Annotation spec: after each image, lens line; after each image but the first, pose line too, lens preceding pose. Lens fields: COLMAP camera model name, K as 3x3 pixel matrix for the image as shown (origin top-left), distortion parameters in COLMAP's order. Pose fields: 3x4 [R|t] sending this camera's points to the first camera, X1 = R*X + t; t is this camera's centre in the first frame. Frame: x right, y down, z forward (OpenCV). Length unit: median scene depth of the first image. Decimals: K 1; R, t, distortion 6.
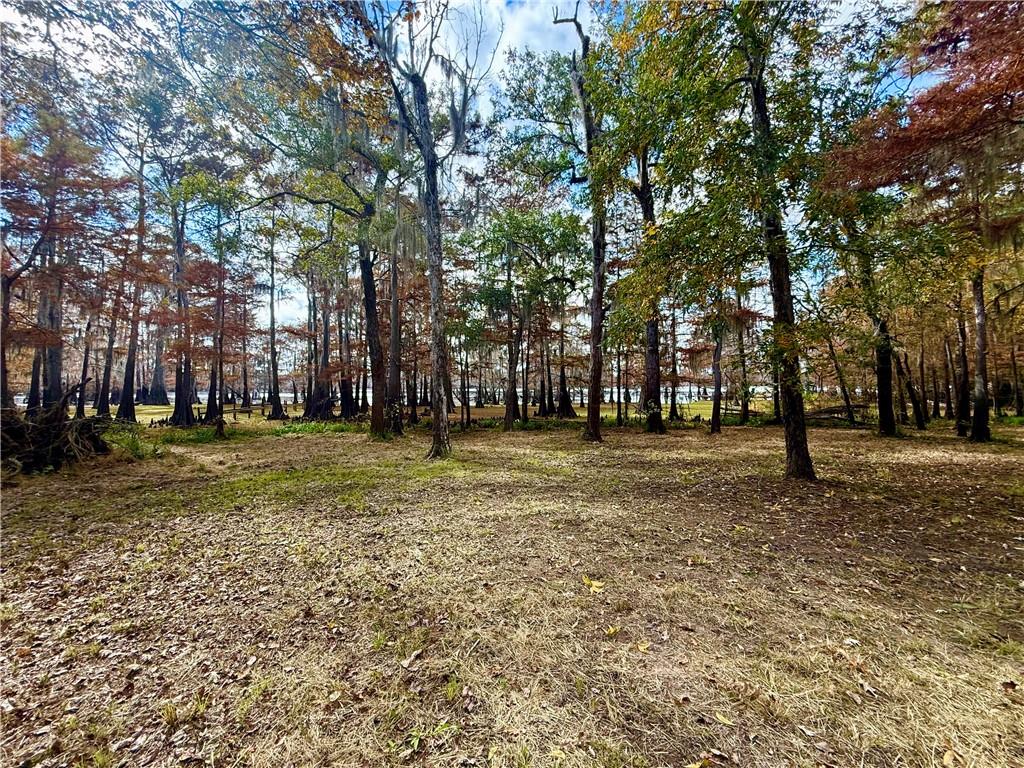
lens RADIAL K [[408.9, 0, 512.7], [0, 408.9, 384.3], [0, 0, 1]] dist [-0.001421, 0.000072]
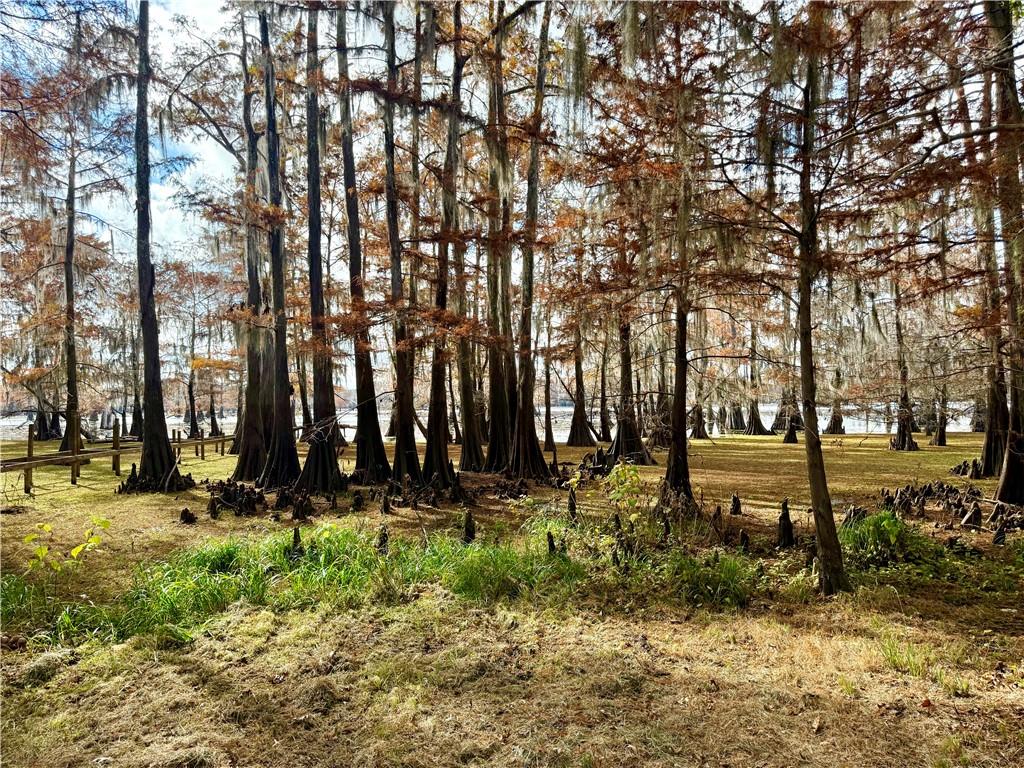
lens RADIAL K [[706.4, 0, 505.2], [0, 706.4, 394.1], [0, 0, 1]] dist [0.048235, -0.069096]
pose [[0.998141, -0.007253, -0.060507, -0.249841], [0.006542, 0.999907, -0.011953, 0.018804], [0.060588, 0.011535, 0.998096, 0.425593]]
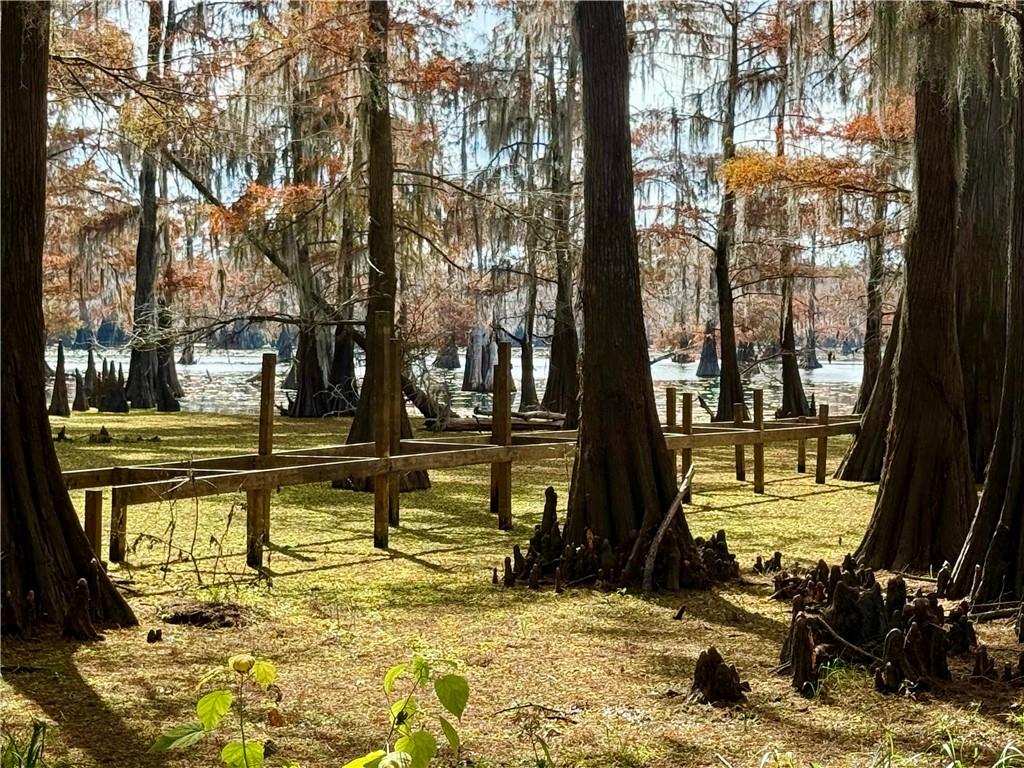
lens RADIAL K [[2480.6, 0, 548.7], [0, 2480.6, 410.4], [0, 0, 1]] dist [0.131147, 0.000000]
pose [[0.855495, 0.024983, -0.517208, -0.271097], [-0.008718, 0.999389, 0.033854, 0.025338], [0.517737, -0.024452, 0.855190, 0.462479]]
